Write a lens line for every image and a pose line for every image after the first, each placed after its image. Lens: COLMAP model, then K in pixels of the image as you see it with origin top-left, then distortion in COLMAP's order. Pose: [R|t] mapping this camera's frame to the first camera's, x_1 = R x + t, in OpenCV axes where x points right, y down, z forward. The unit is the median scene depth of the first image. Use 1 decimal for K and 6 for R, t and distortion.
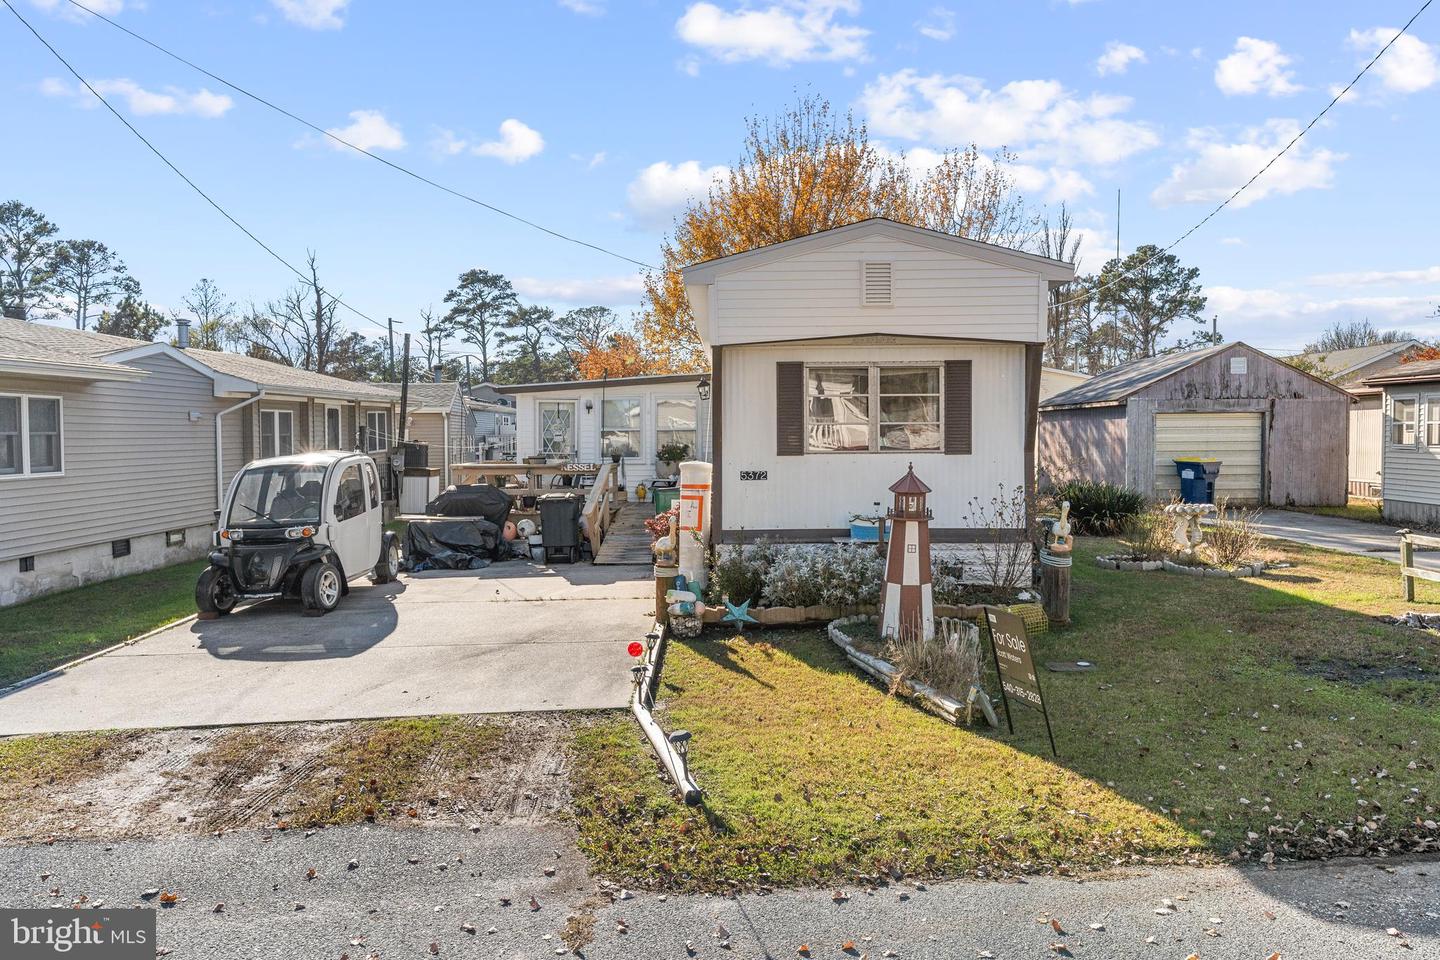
lens RADIAL K [[1116.1, 0, 720.2], [0, 1116.1, 465.9], [0, 0, 1]] dist [0.003630, -0.003070]
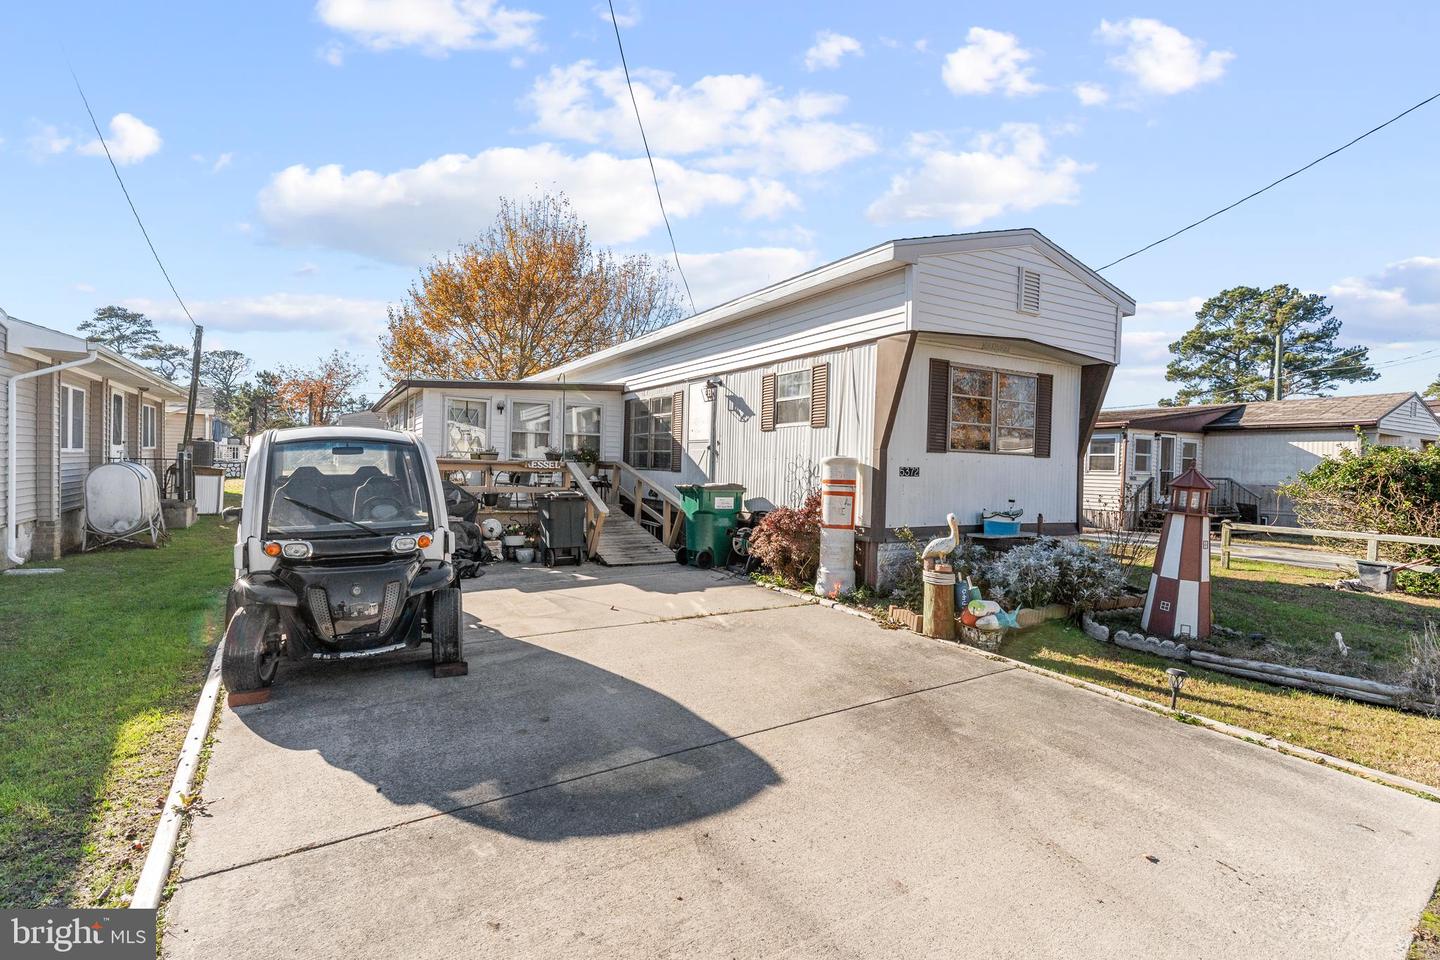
lens RADIAL K [[691.1, 0, 720.0], [0, 691.1, 480.0], [0, 0, 1]] dist [0.000735, 0.000371]
pose [[0.860299, 0.019338, 0.509423, -0.346599], [-0.017126, 0.999813, -0.009031, 0.020023], [-0.509503, -0.000956, 0.860469, 0.466121]]
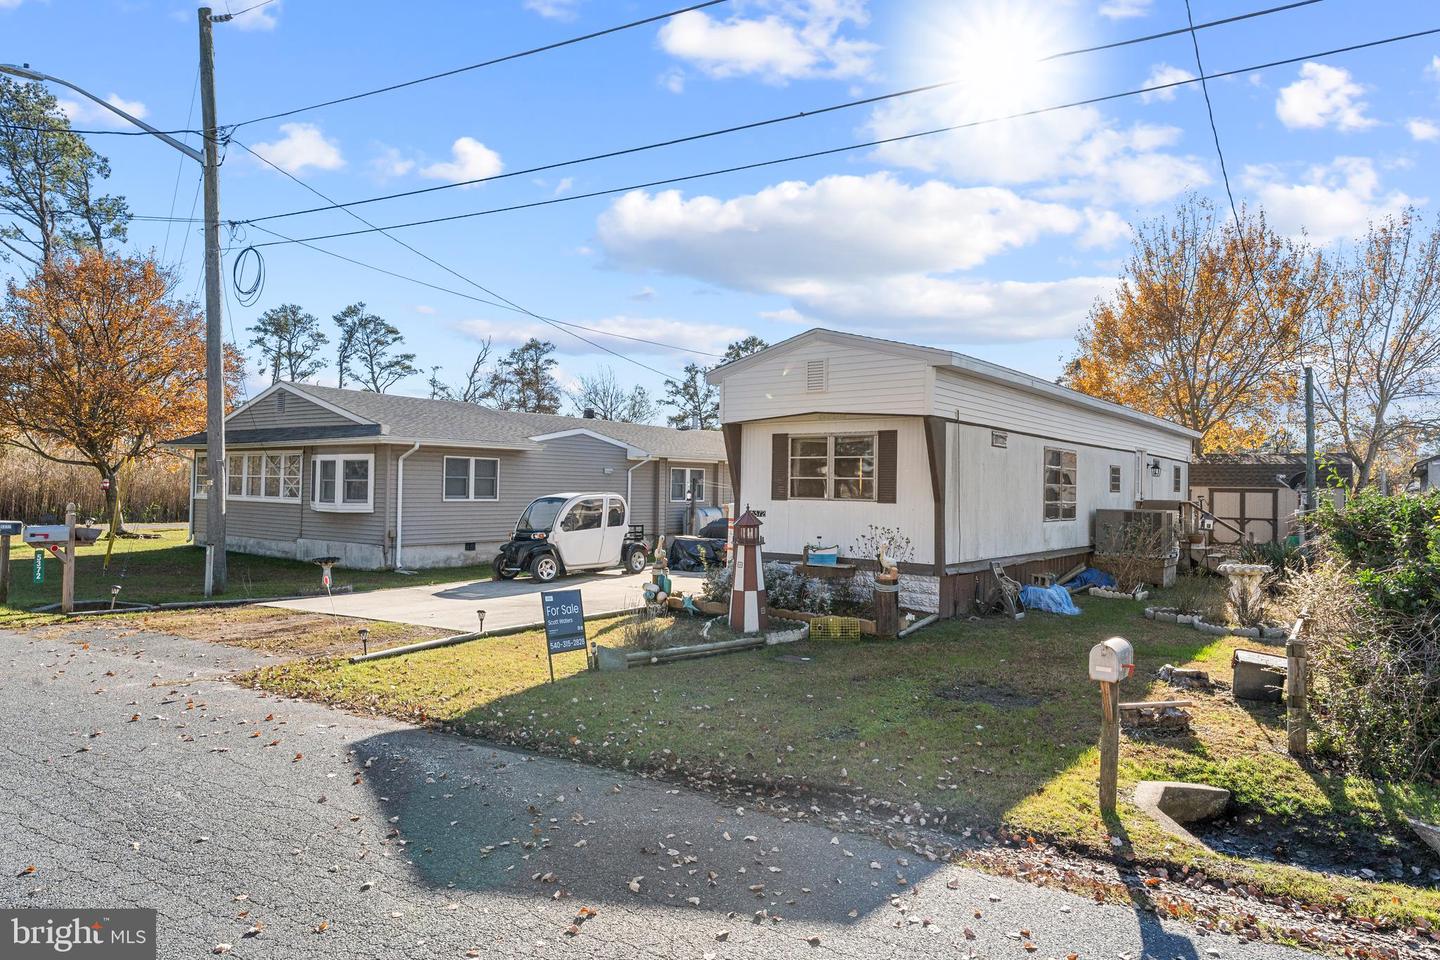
lens RADIAL K [[883.4, 0, 721.0], [0, 883.4, 473.8], [0, 0, 1]] dist [-0.000155, -0.000338]
pose [[0.790151, 0.010800, -0.612817, 0.564902], [-0.041276, 0.998513, -0.035622, 0.000354], [0.611521, 0.053441, 0.789421, 0.063709]]
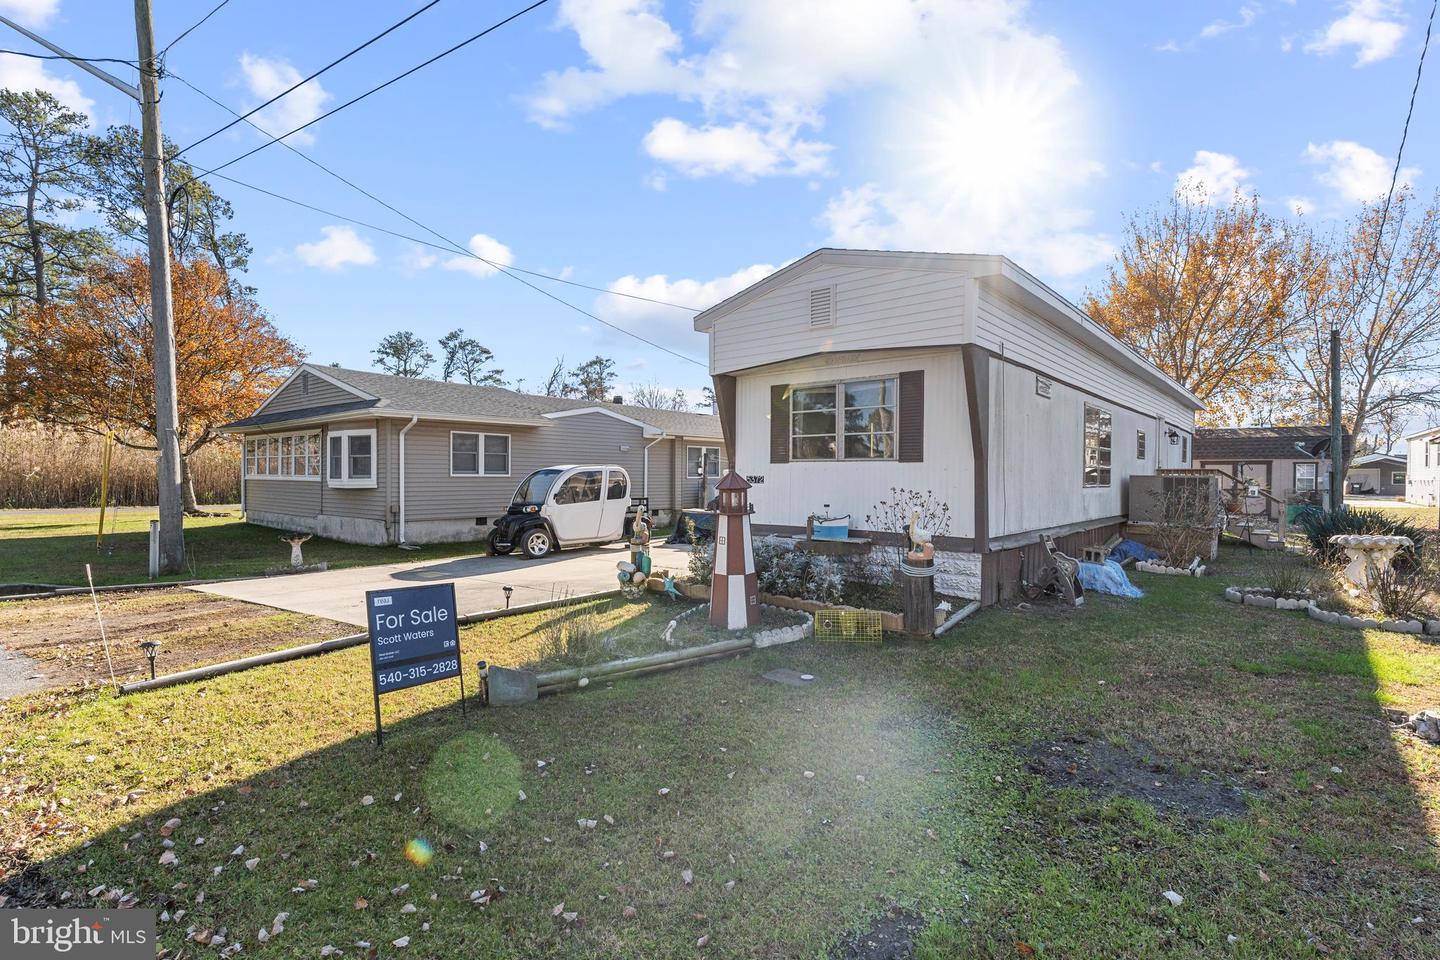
lens RADIAL K [[683.3, 0, 720.9], [0, 683.3, 484.8], [0, 0, 1]] dist [0.000064, 0.000112]
pose [[0.761059, 0.020488, -0.648359, 0.403897], [-0.031469, 0.999490, -0.005355, 0.016349], [0.647919, 0.024479, 0.761316, 0.332663]]
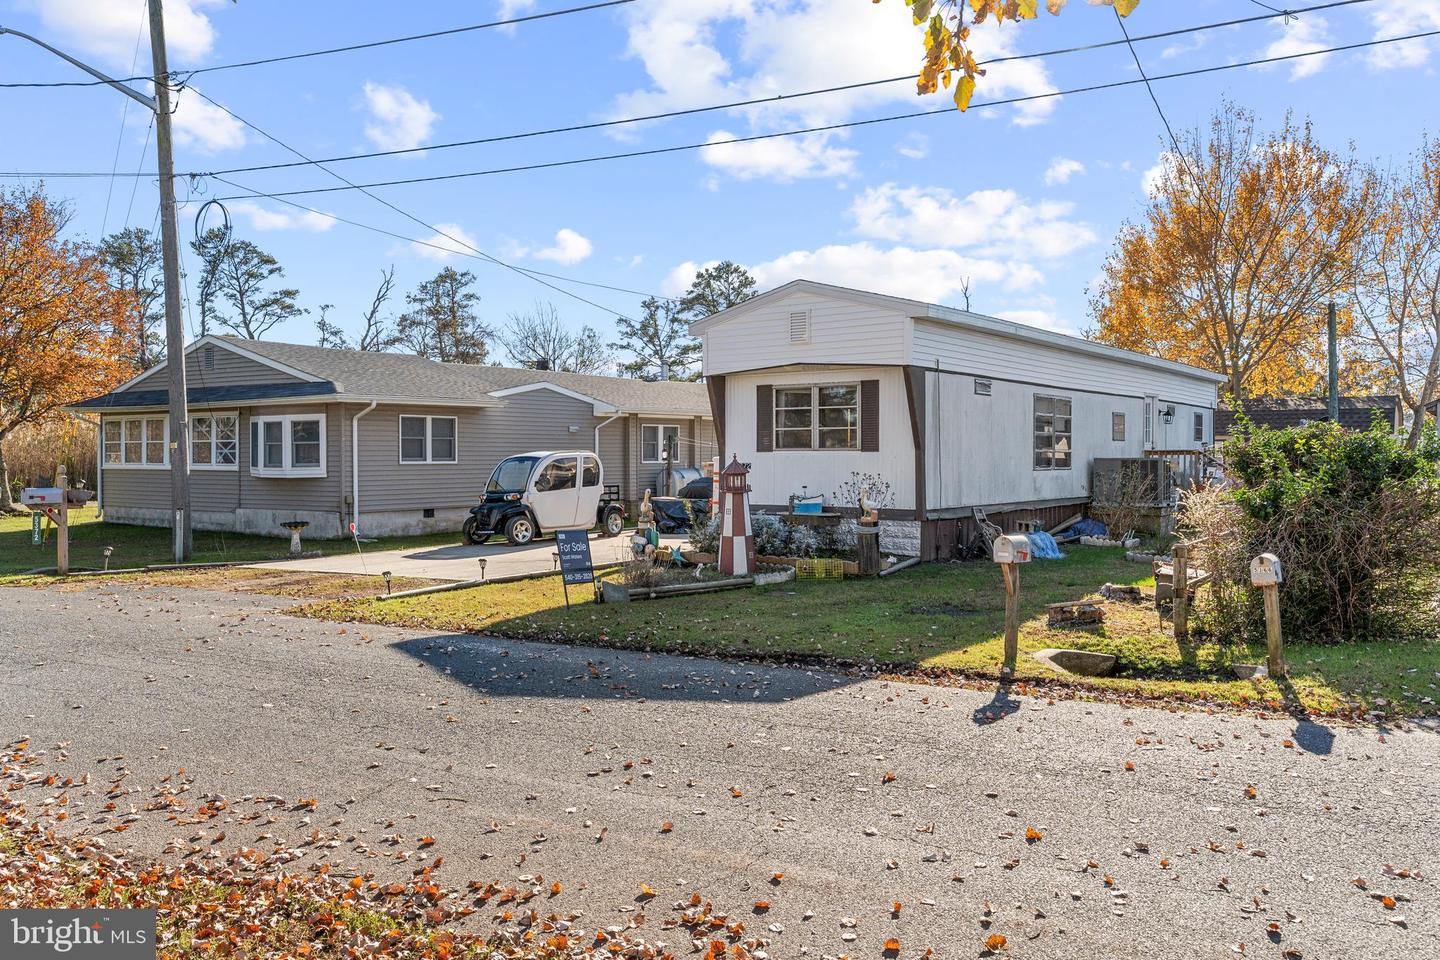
lens RADIAL K [[1142.4, 0, 728.7], [0, 1142.4, 473.2], [0, 0, 1]] dist [0.002629, 0.000240]
pose [[0.811878, 0.015489, -0.583622, 0.710456], [-0.022275, 0.999742, -0.004453, 0.020572], [0.583402, 0.016616, 0.812013, -0.154067]]
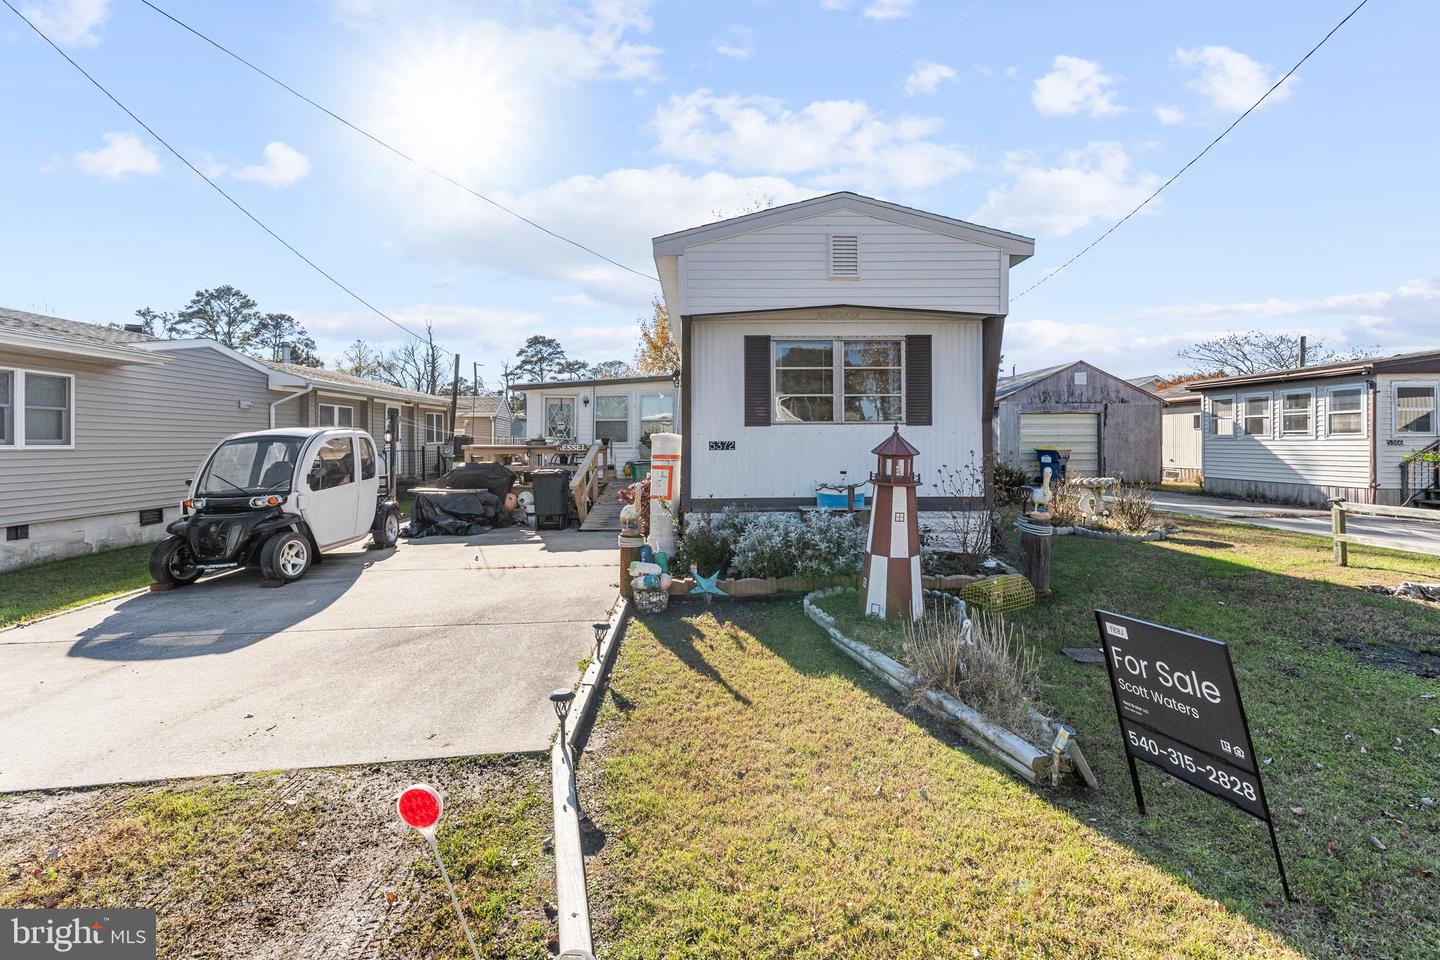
lens RADIAL K [[694.7, 0, 716.9], [0, 694.7, 439.7], [0, 0, 1]] dist [0.001066, 0.001095]
pose [[0.999511, 0.001981, 0.031214, 0.004472], [-0.000885, 0.999384, -0.035097, 0.021284], [-0.031264, 0.035052, 0.998896, 0.298636]]
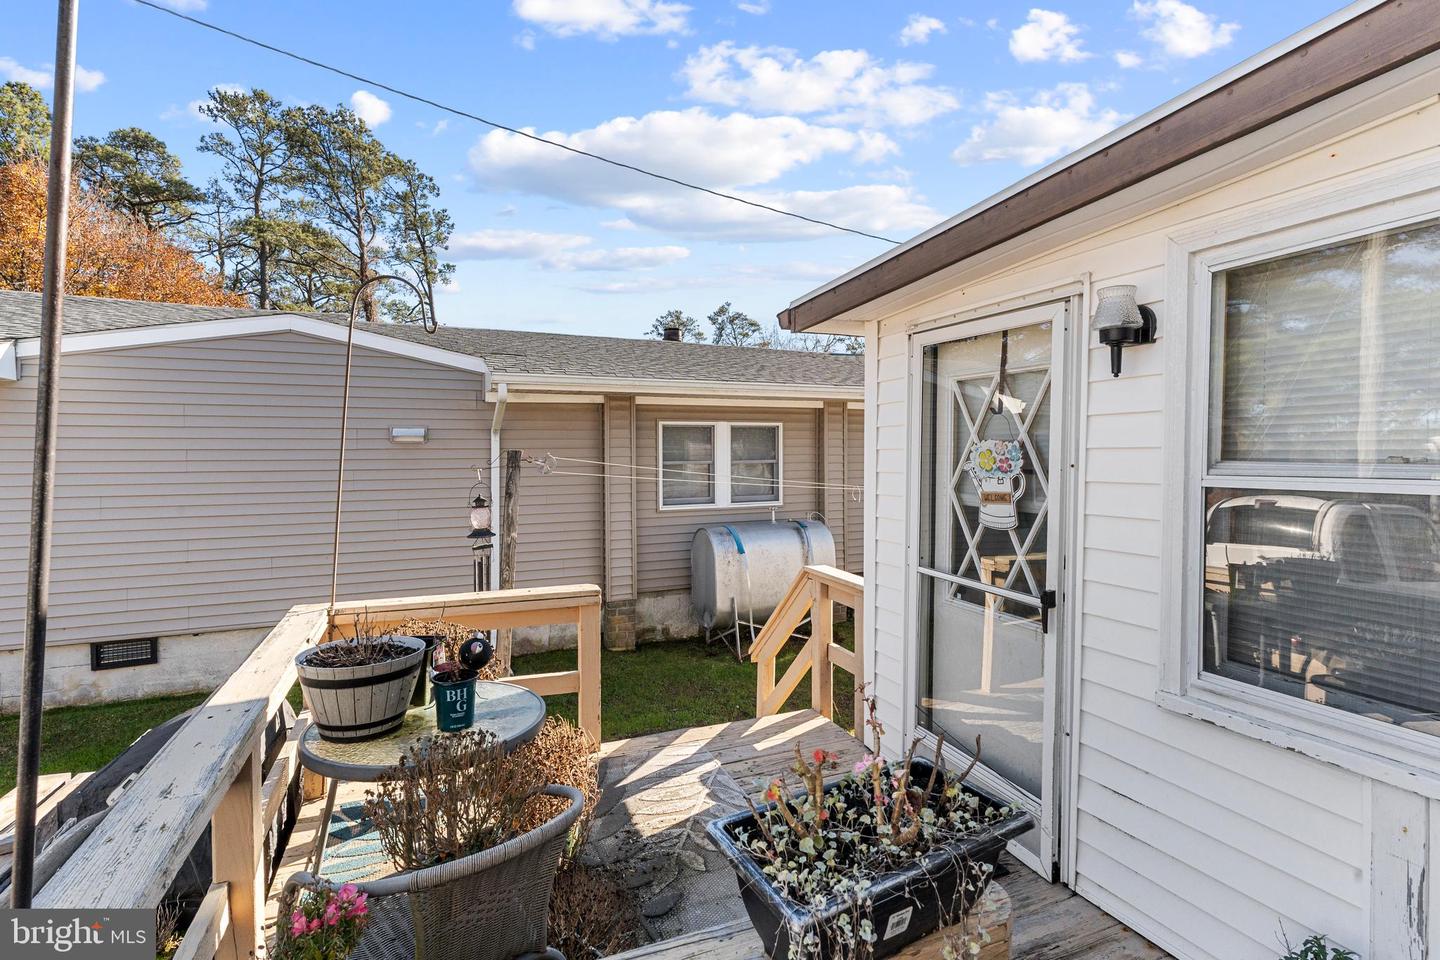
lens RADIAL K [[689.7, 0, 719.5], [0, 689.7, 464.3], [0, 0, 1]] dist [0.000959, 0.000328]
pose [[0.398722, 0.021814, -0.916812, -0.066679], [-0.026329, 0.999577, 0.012333, -0.044175], [0.916694, 0.019221, 0.399128, 1.187725]]
